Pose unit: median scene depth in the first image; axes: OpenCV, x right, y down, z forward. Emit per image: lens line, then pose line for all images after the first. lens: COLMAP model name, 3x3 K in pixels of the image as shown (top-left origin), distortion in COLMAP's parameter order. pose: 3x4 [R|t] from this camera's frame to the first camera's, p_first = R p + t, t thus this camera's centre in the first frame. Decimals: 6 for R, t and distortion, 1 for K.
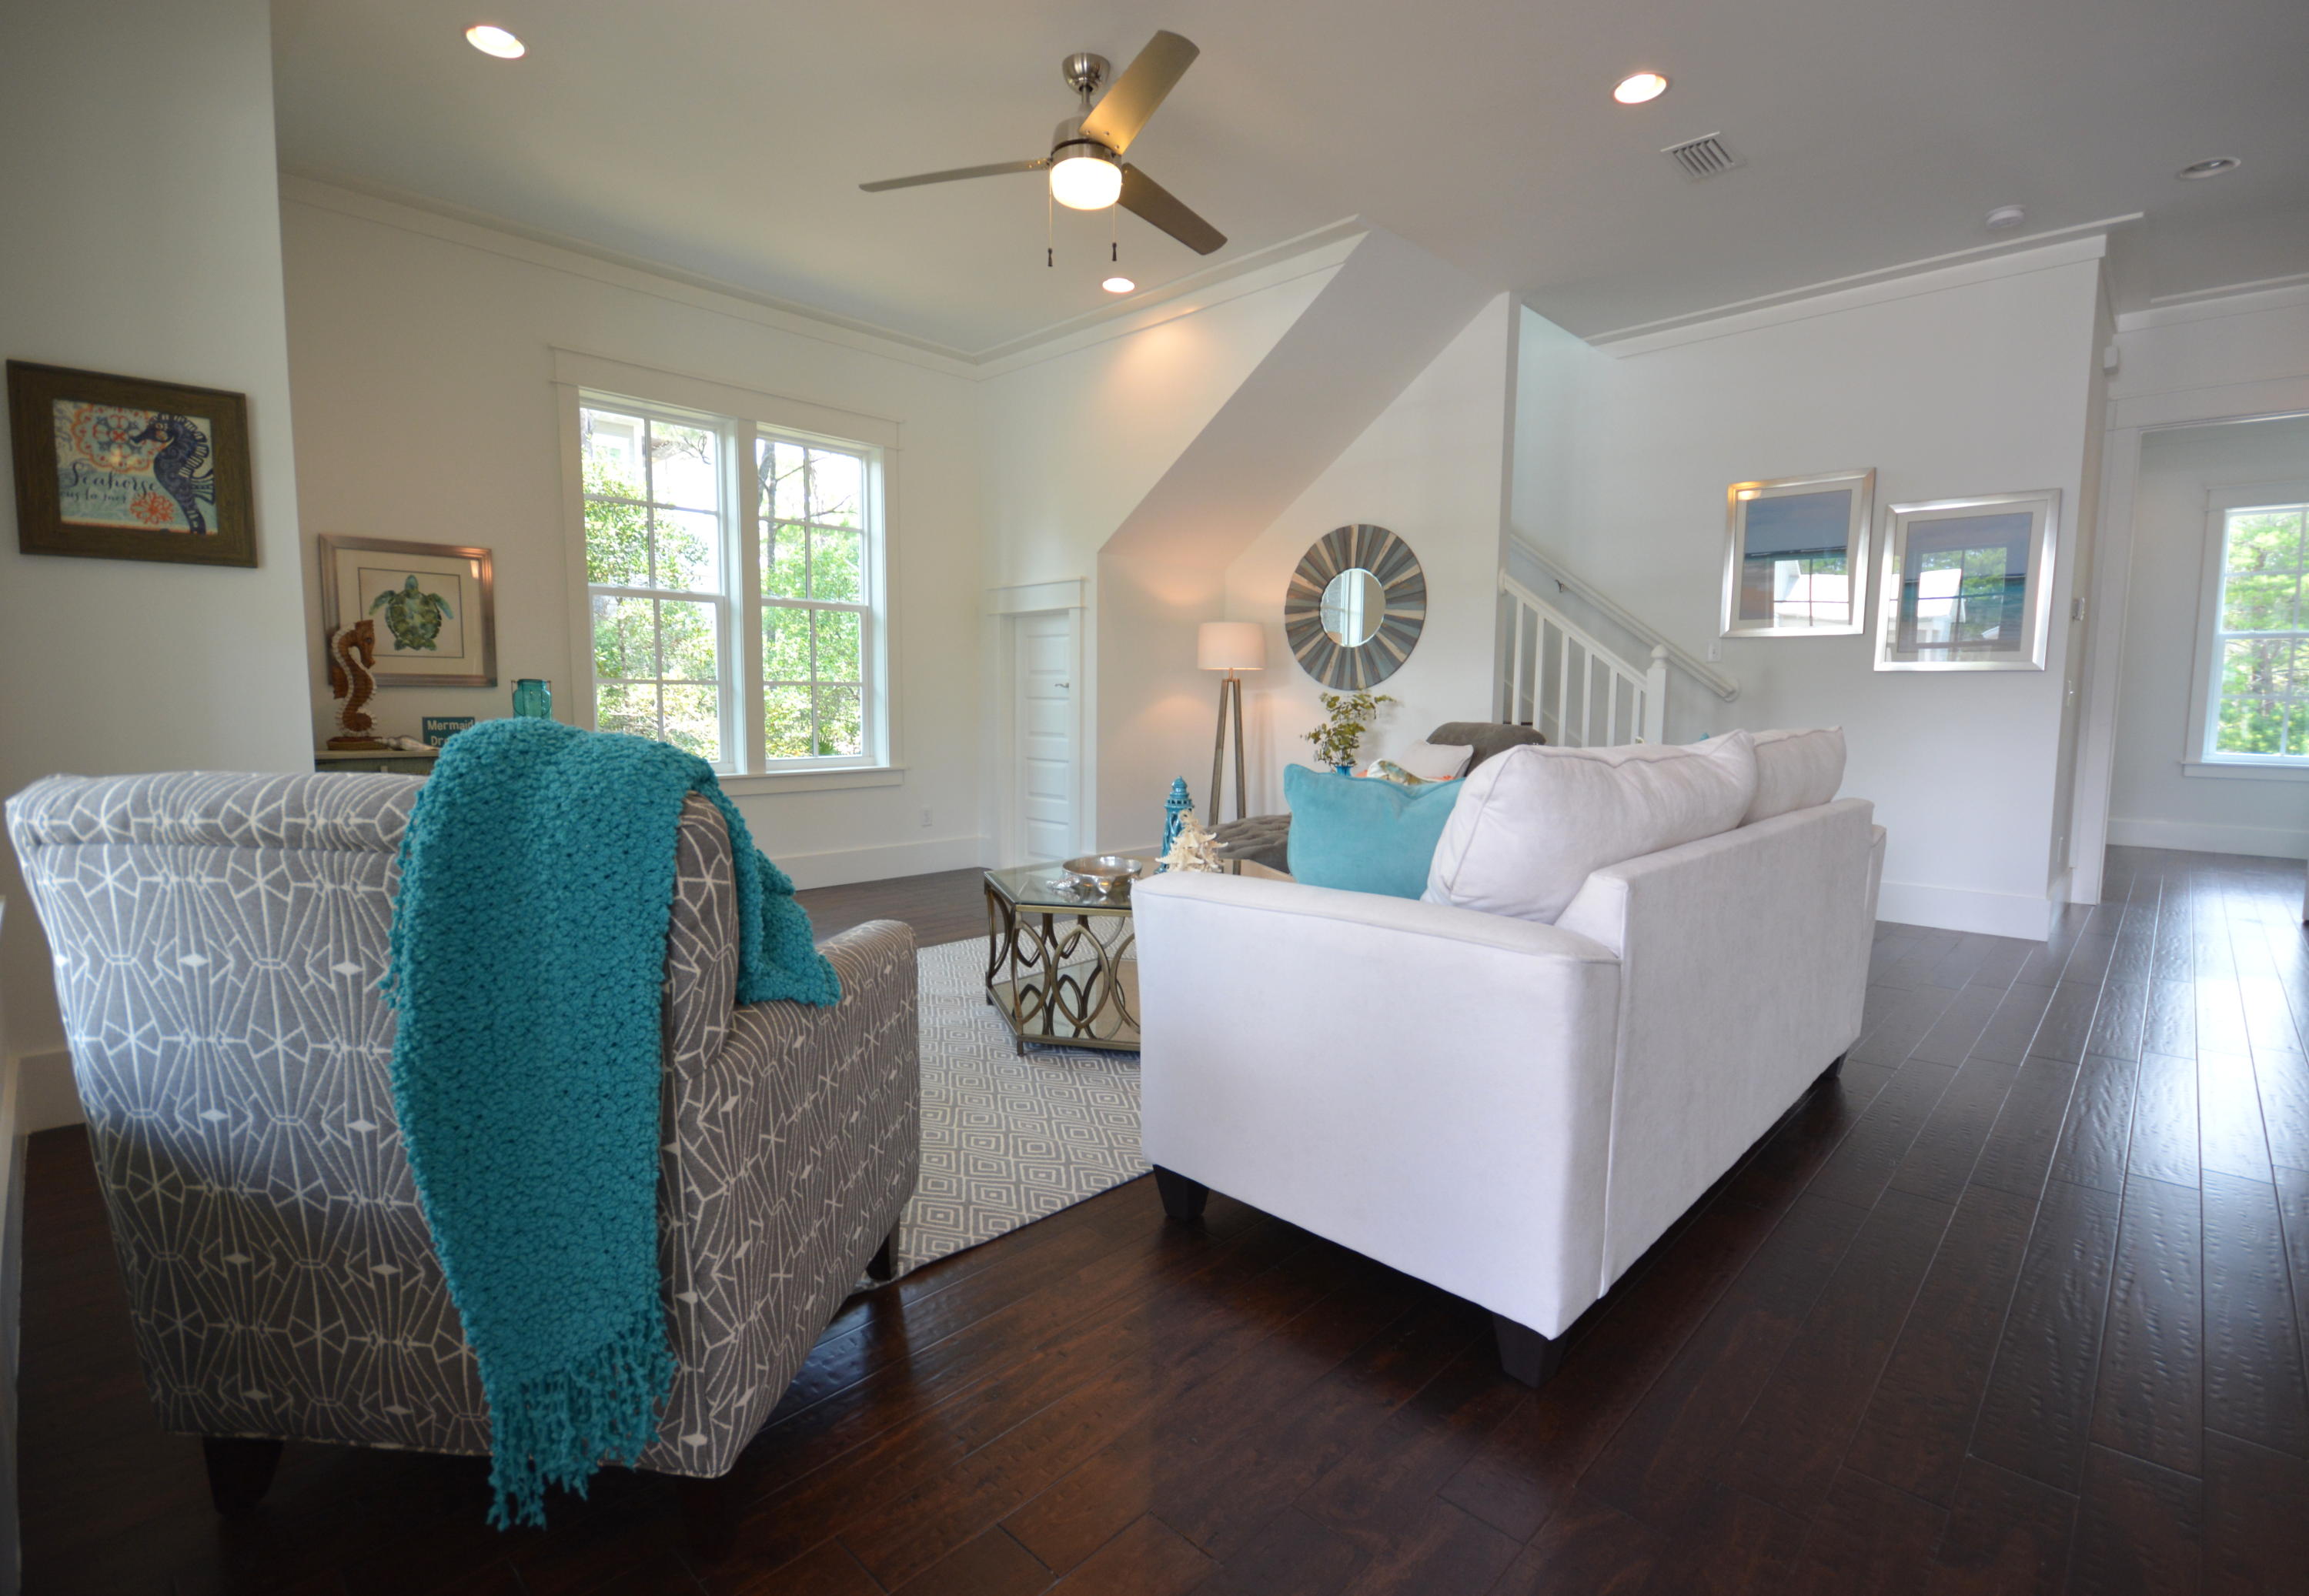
lens RADIAL K [[1068.4, 0, 1154.5], [0, 1068.4, 798.0], [0, 0, 1]] dist [-0.007304, -0.000716]
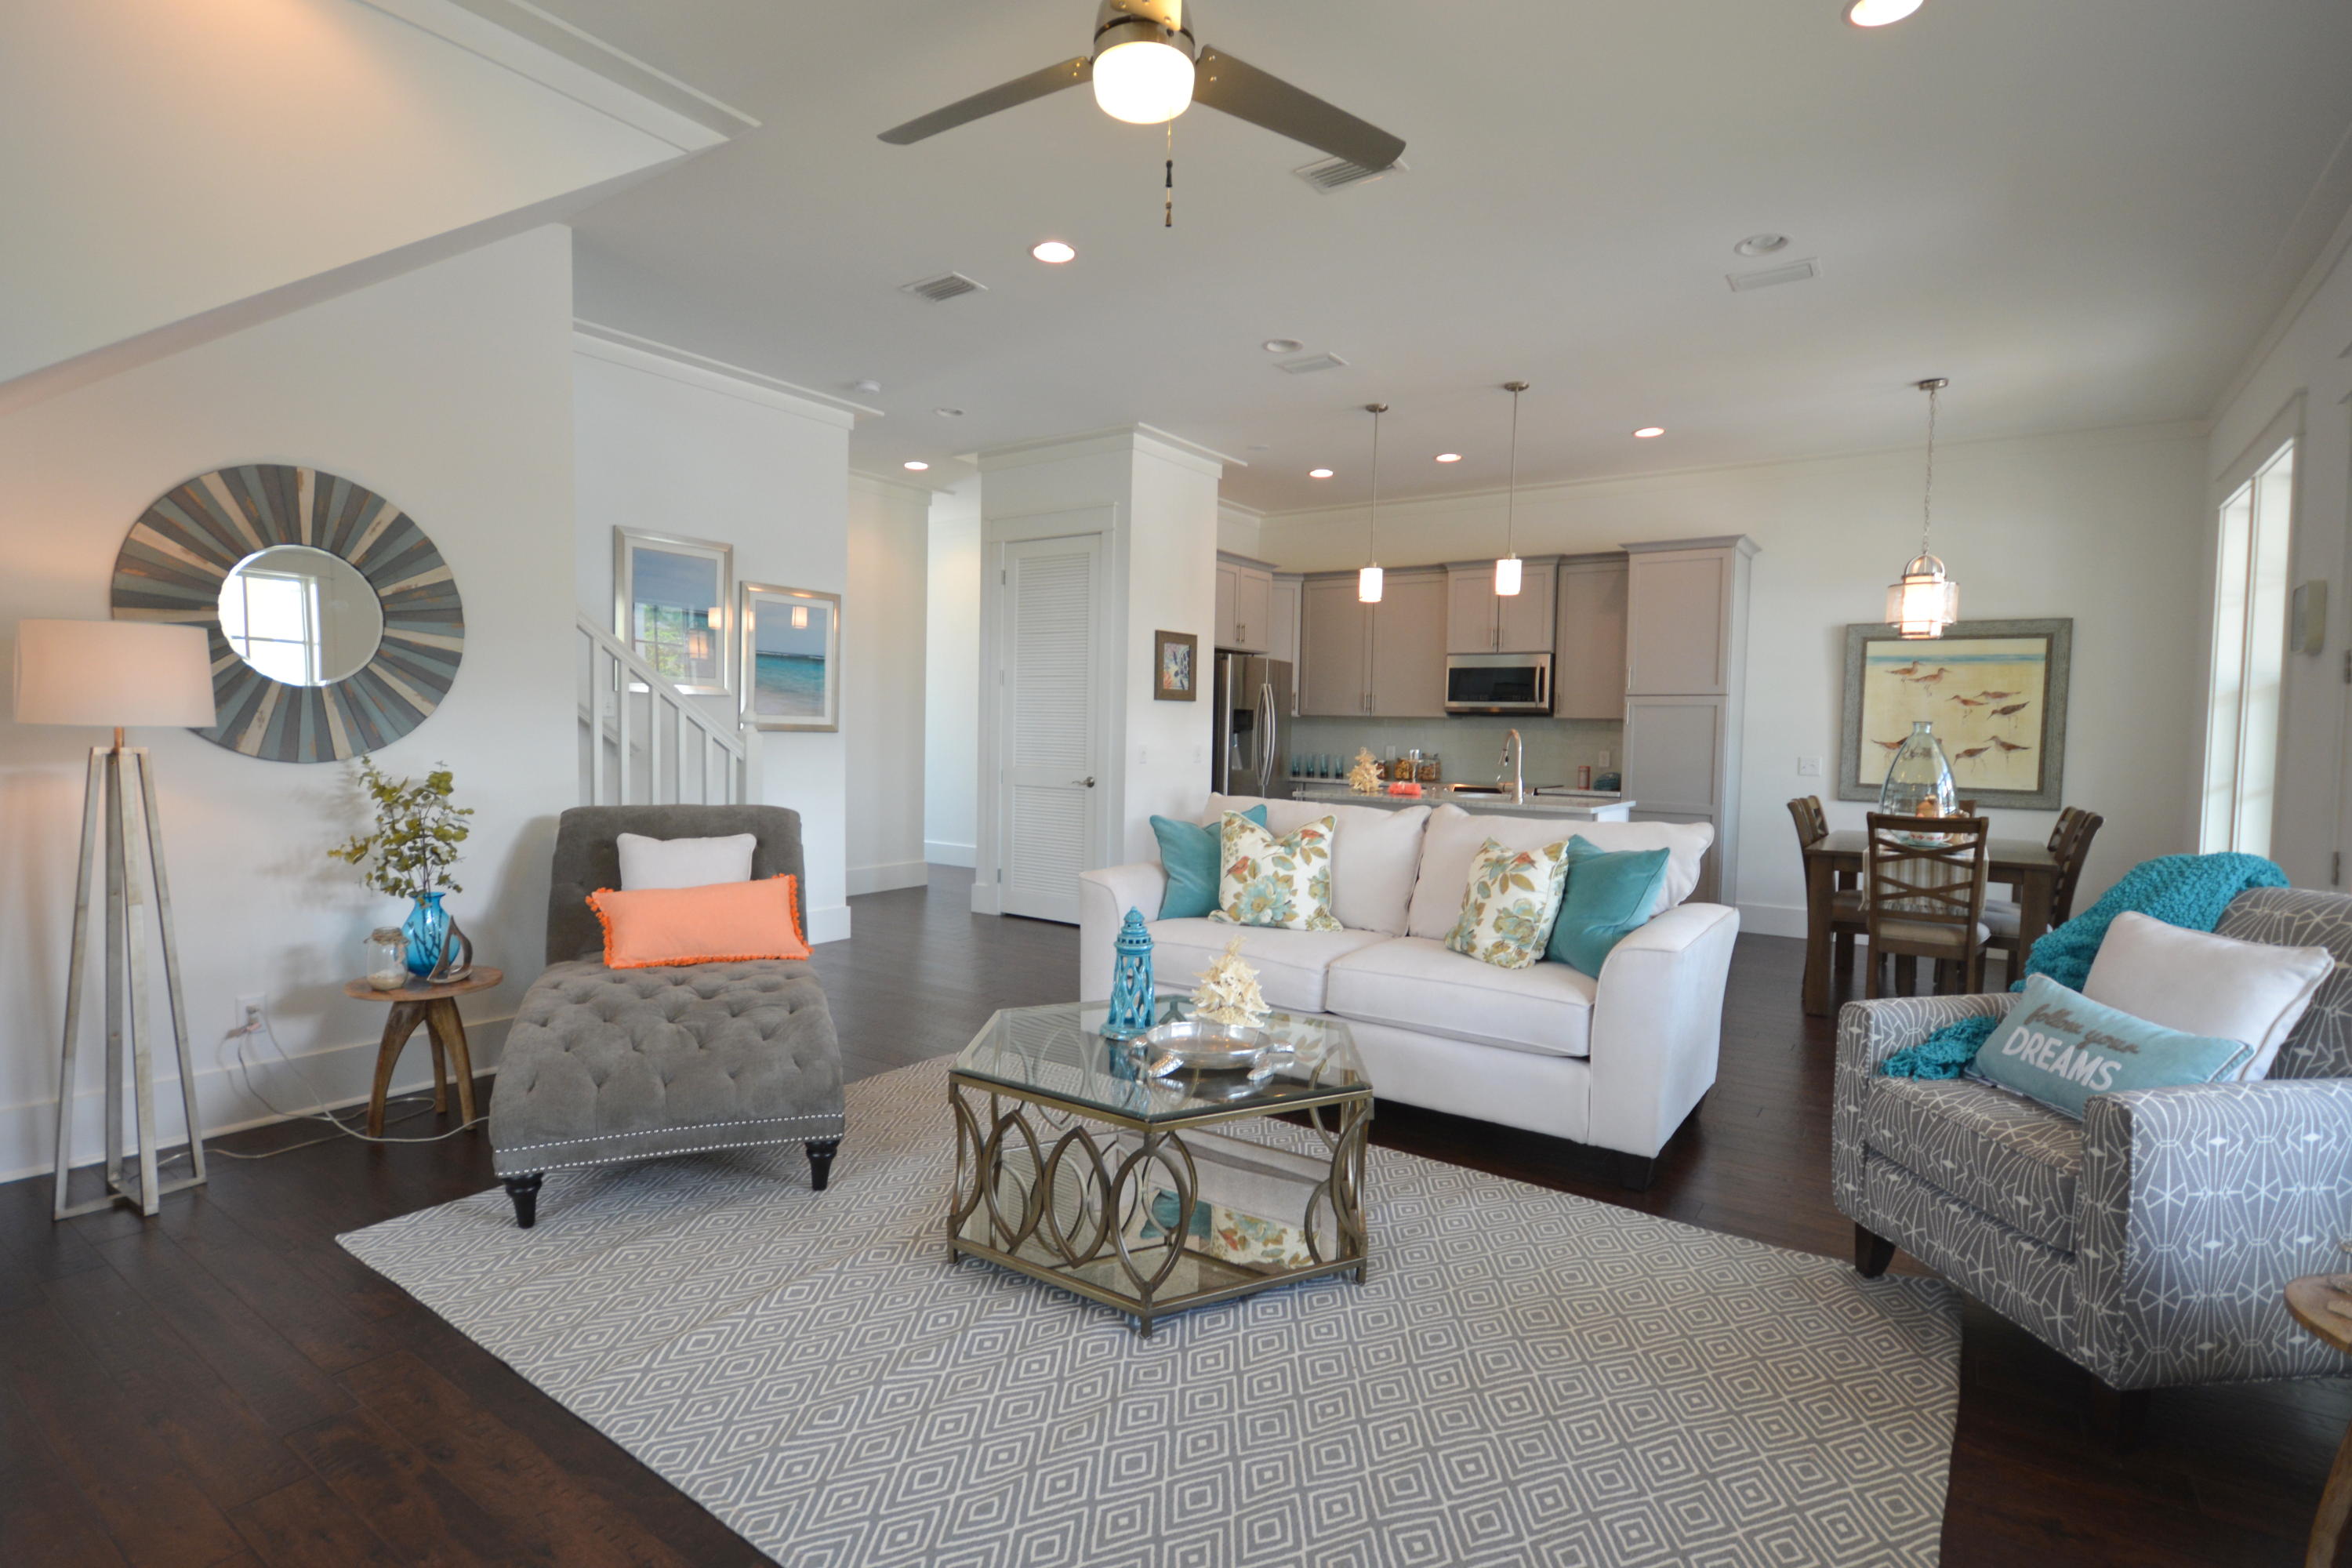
lens RADIAL K [[1117.8, 0, 1172.9], [0, 1117.8, 782.4], [0, 0, 1]] dist [0.001007, -0.000344]
pose [[-0.153260, -0.056058, 0.986595, -0.477183], [0.073594, 0.994970, 0.067966, -0.099728], [-0.985442, 0.083024, -0.148363, 0.659621]]
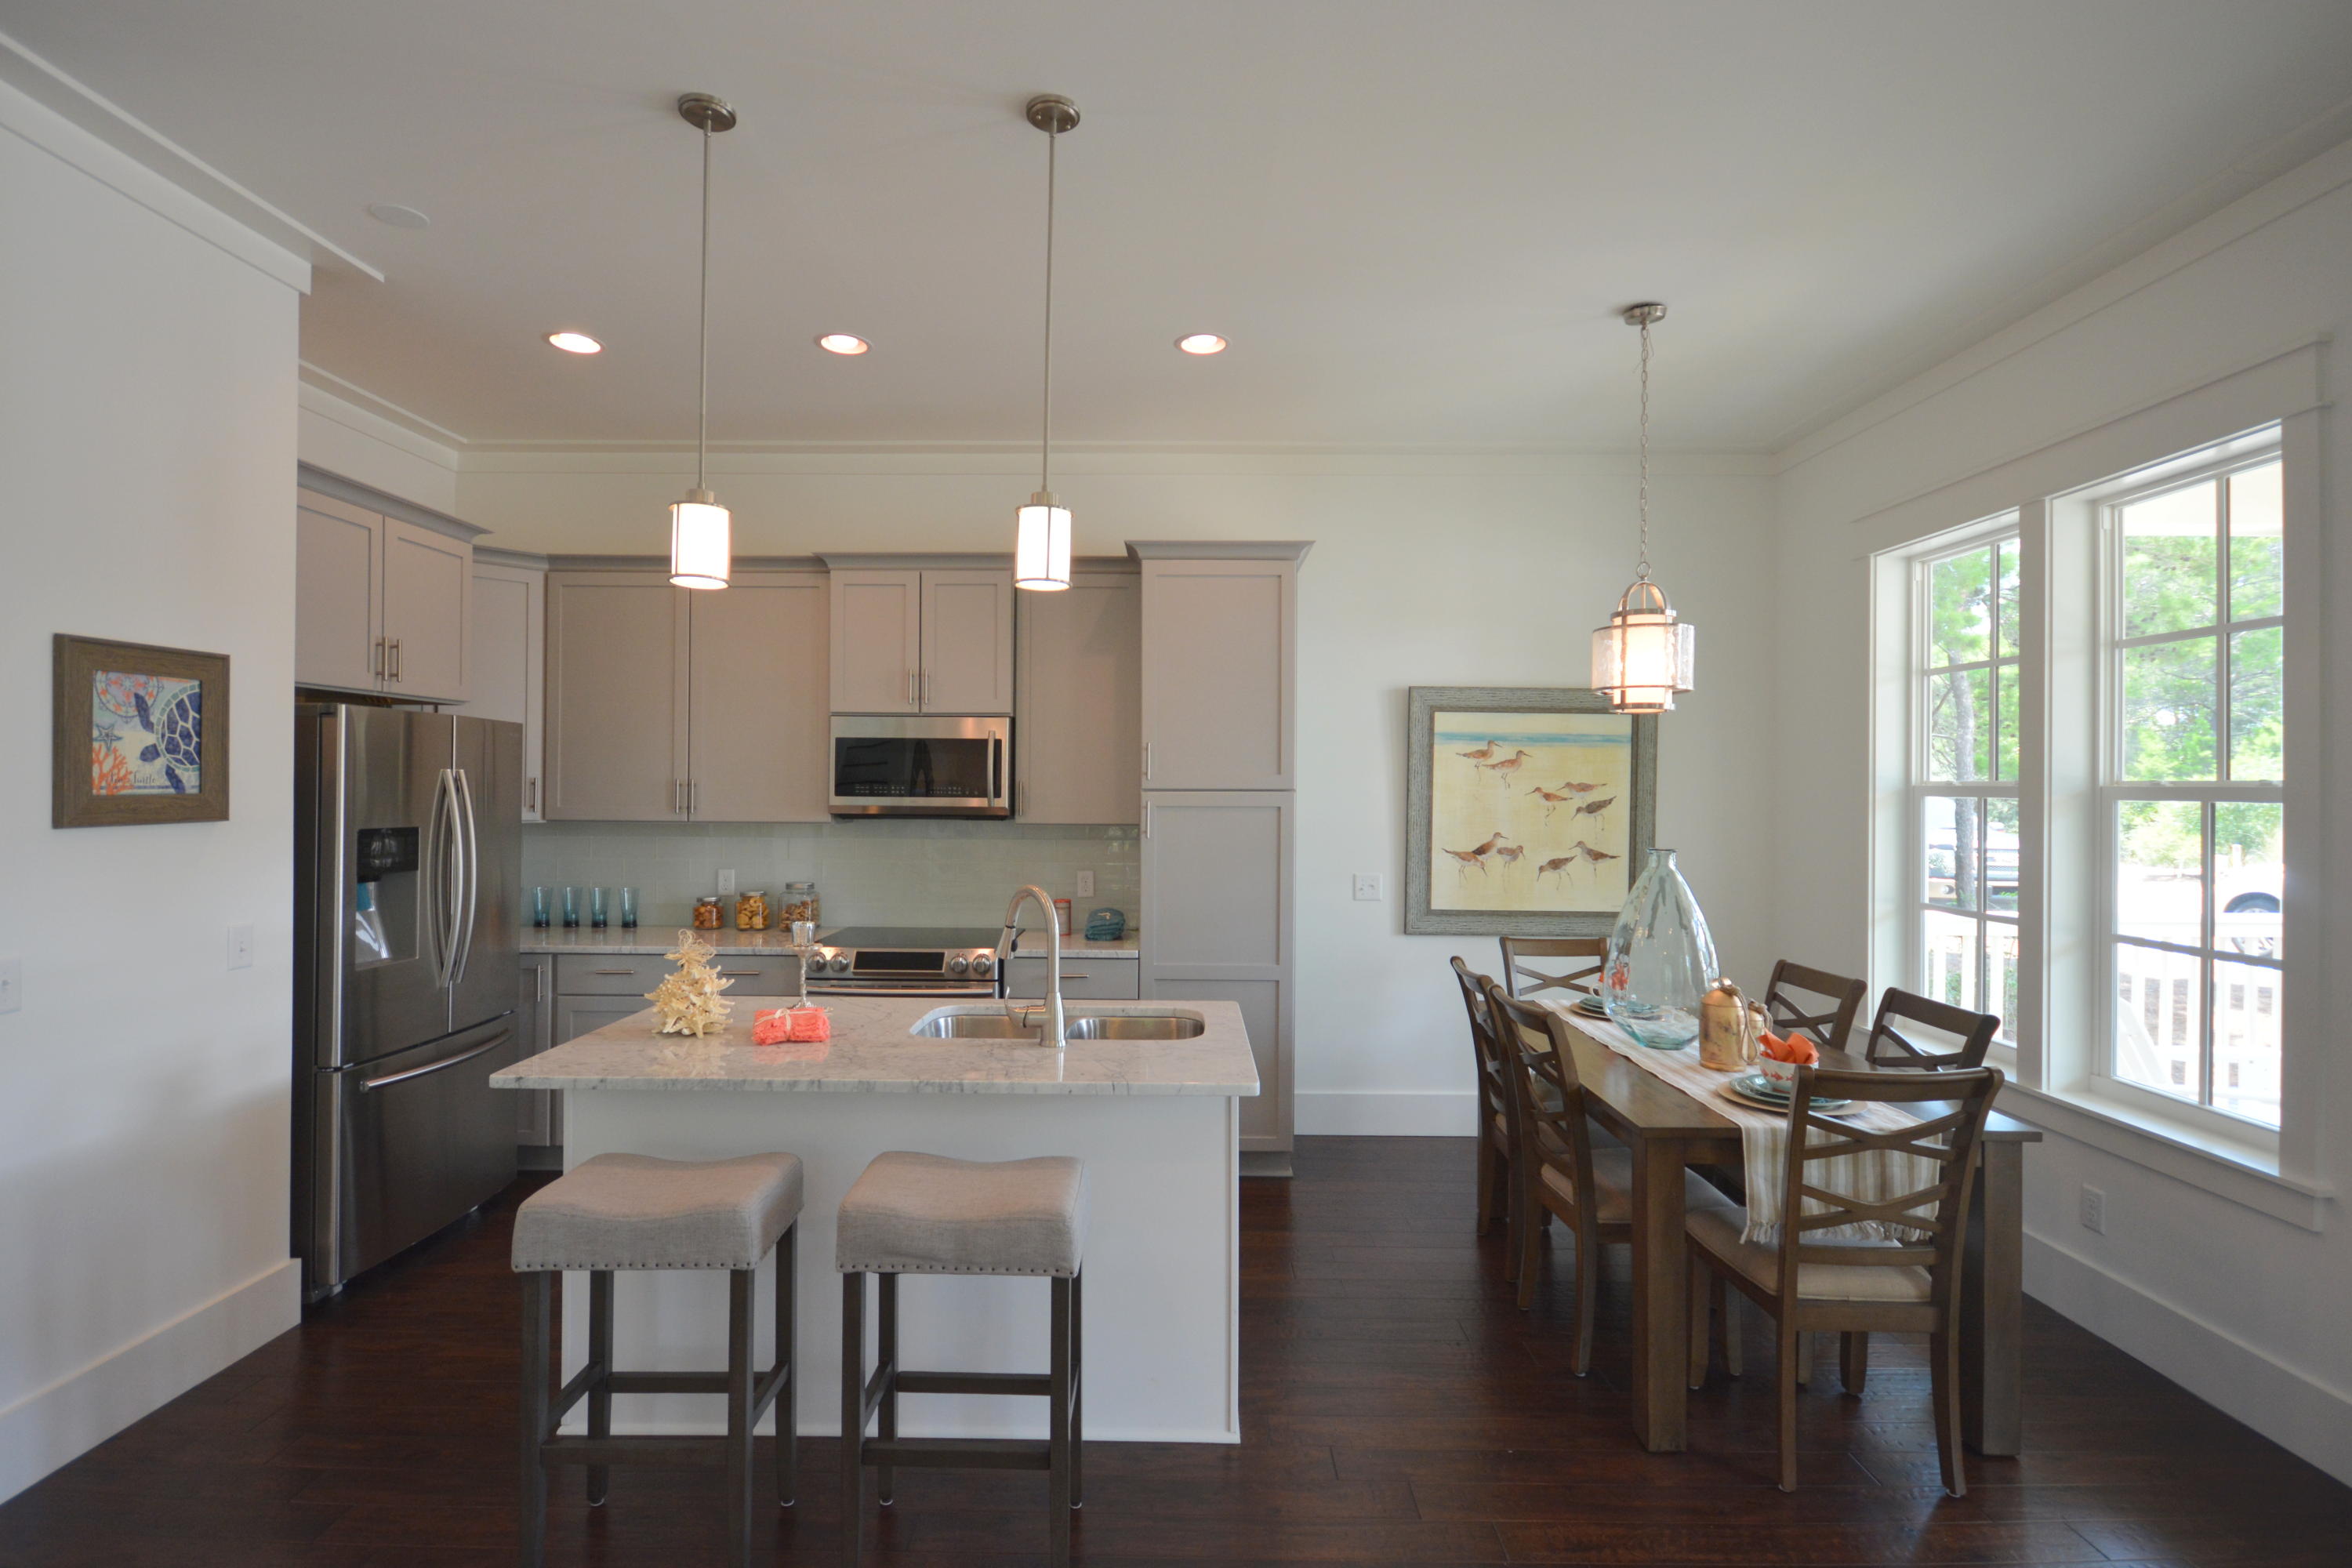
lens RADIAL K [[1117.8, 0, 1172.9], [0, 1117.8, 782.4], [0, 0, 1]] dist [0.001007, -0.000344]
pose [[-0.683772, -0.005254, 0.729677, 0.130081], [0.060250, 0.996153, 0.063632, -0.127457], [-0.727204, 0.087473, -0.680825, 0.464948]]
